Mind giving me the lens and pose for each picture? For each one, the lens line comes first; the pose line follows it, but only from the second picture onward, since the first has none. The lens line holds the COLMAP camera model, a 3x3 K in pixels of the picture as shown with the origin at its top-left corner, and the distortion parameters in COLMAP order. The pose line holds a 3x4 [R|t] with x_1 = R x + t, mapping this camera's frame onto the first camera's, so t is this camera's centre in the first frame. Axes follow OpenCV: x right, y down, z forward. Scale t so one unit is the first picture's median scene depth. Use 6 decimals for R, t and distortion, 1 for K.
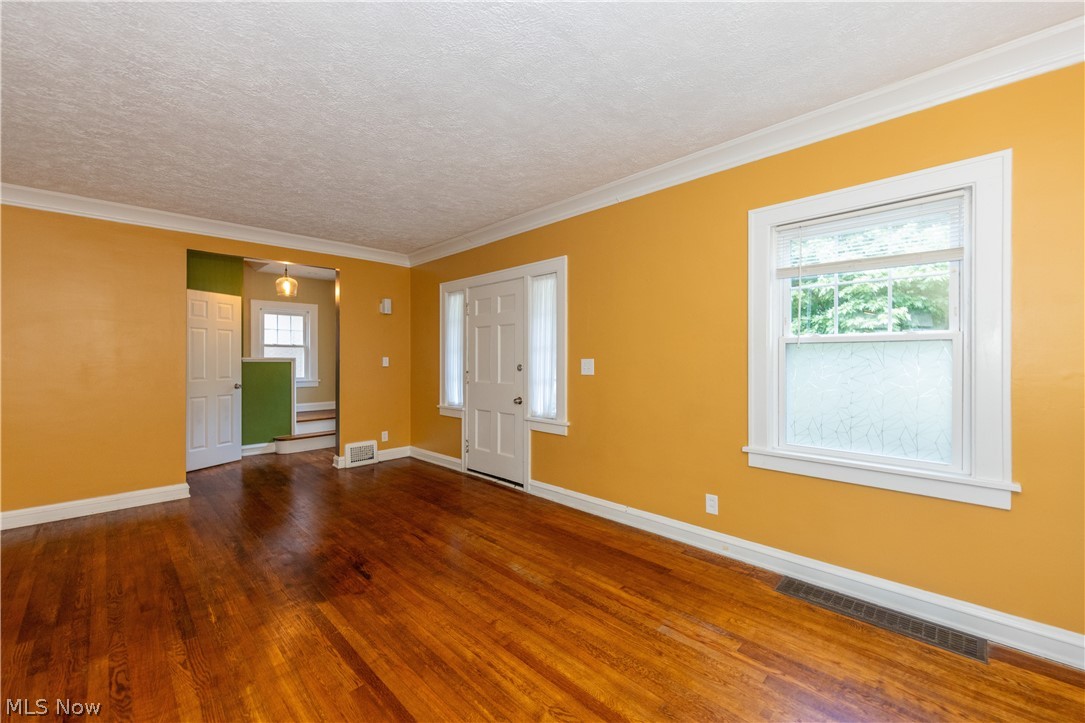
lens RADIAL K [[443.1, 0, 541.7], [0, 443.1, 360.0], [0, 0, 1]] dist [0.004479, 0.000010]
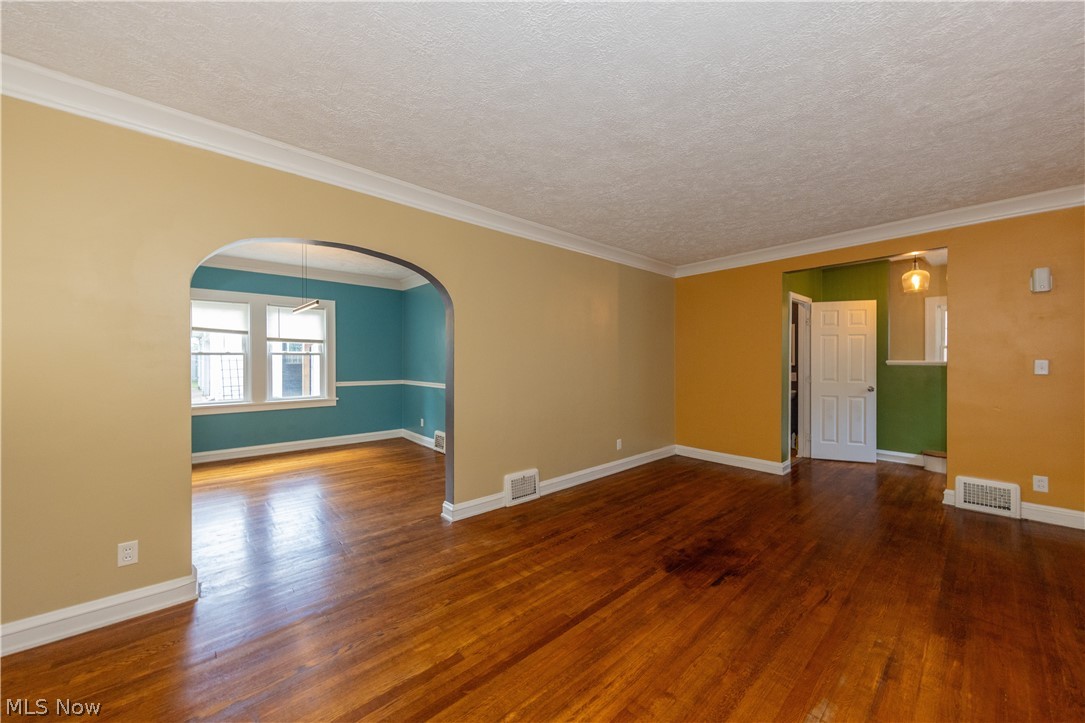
lens RADIAL K [[400.8, 0, 567.7], [0, 400.8, 364.7], [0, 0, 1]] dist [0.000744, -0.000077]
pose [[-0.037398, 0.010278, -0.999248, 0.428395], [-0.000434, 0.999947, 0.010301, -0.010010], [0.999300, 0.000819, -0.037391, 0.585095]]
